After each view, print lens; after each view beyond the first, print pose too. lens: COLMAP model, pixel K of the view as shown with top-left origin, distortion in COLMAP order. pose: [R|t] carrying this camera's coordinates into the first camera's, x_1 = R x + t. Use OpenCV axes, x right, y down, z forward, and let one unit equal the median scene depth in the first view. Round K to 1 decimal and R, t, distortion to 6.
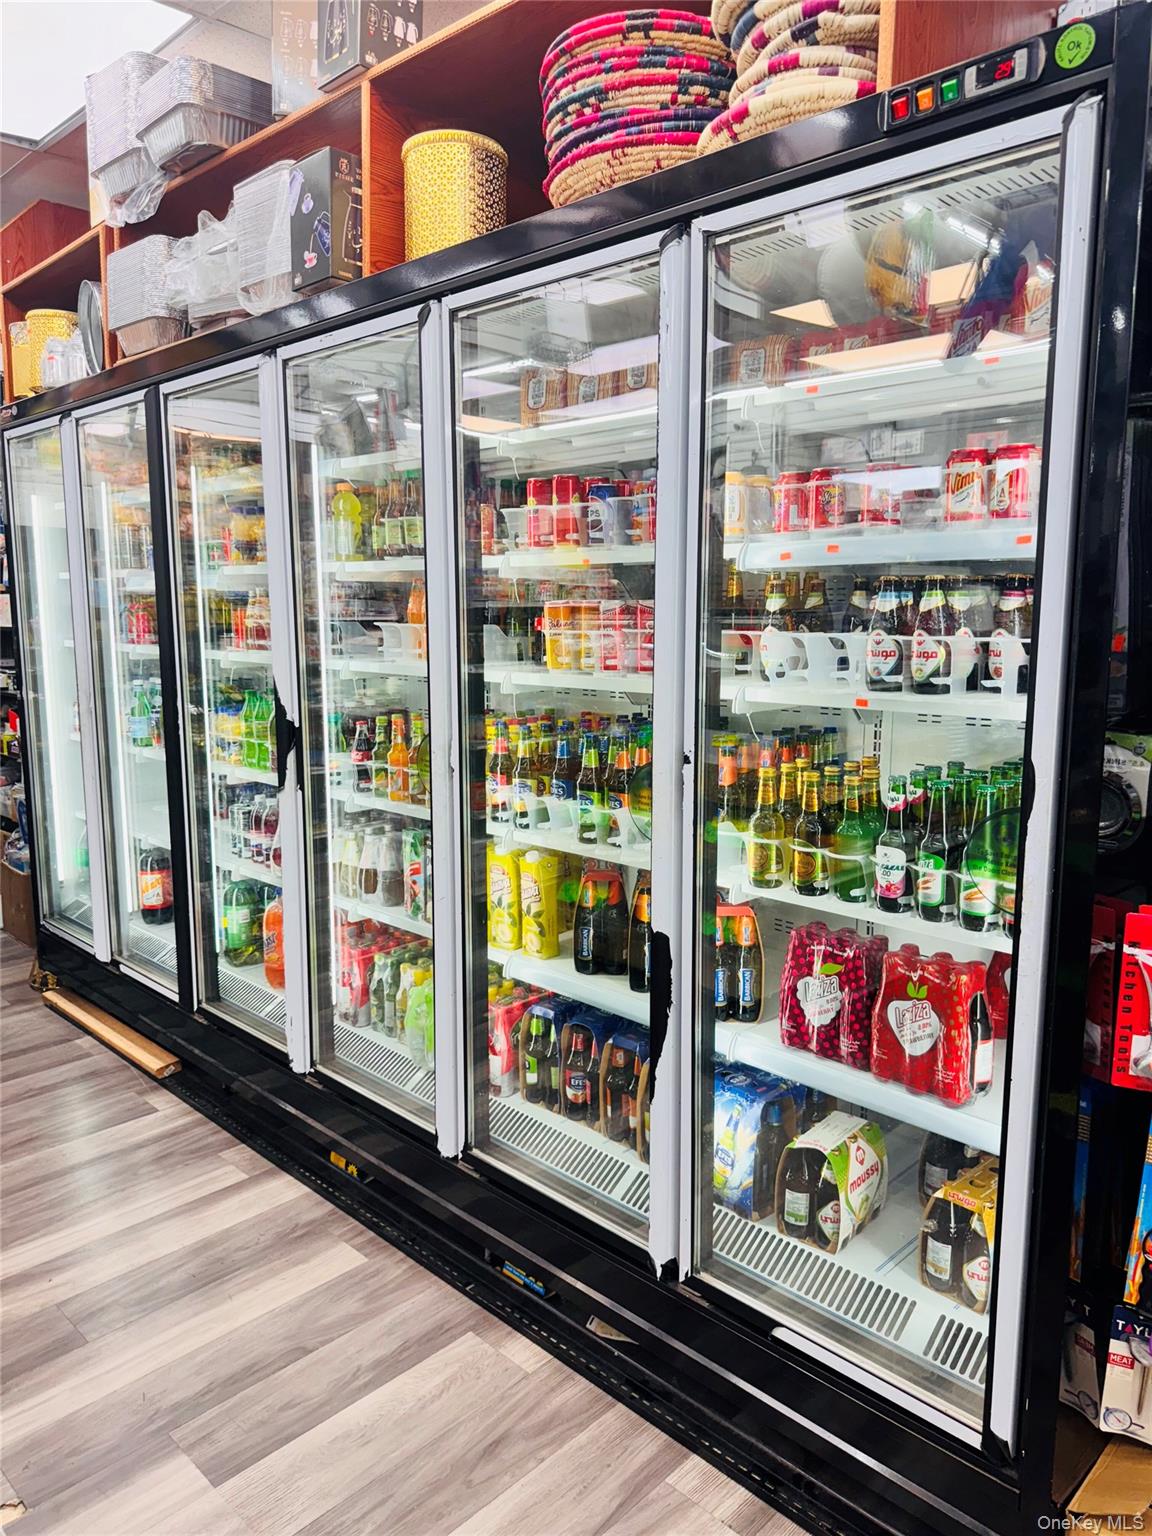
lens RADIAL K [[1076.5, 0, 554.5], [0, 1076.5, 769.9], [0, 0, 1]] dist [0.066217, -0.093123]
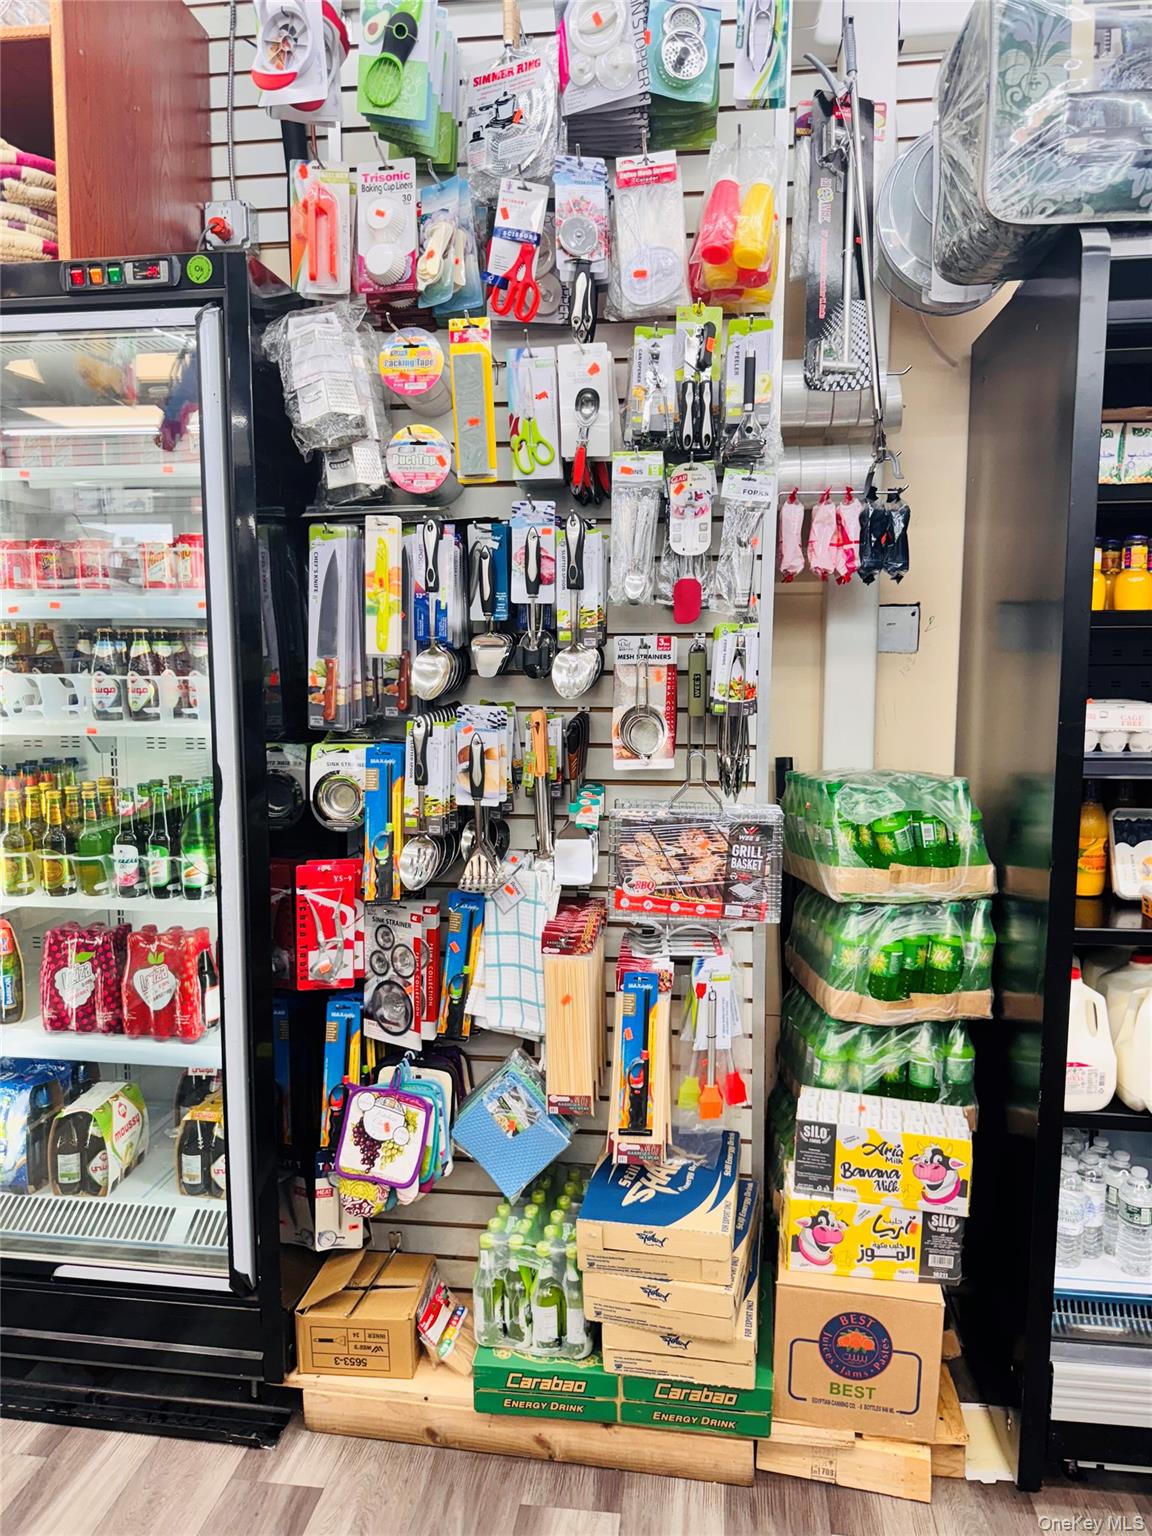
lens RADIAL K [[1065.6, 0, 547.1], [0, 1065.6, 766.7], [0, 0, 1]] dist [0.102376, -0.154410]
pose [[0.791649, -0.062495, 0.607771, -0.050717], [0.091039, 0.995716, -0.016196, 0.042291], [-0.604155, 0.068152, 0.793947, -0.262994]]
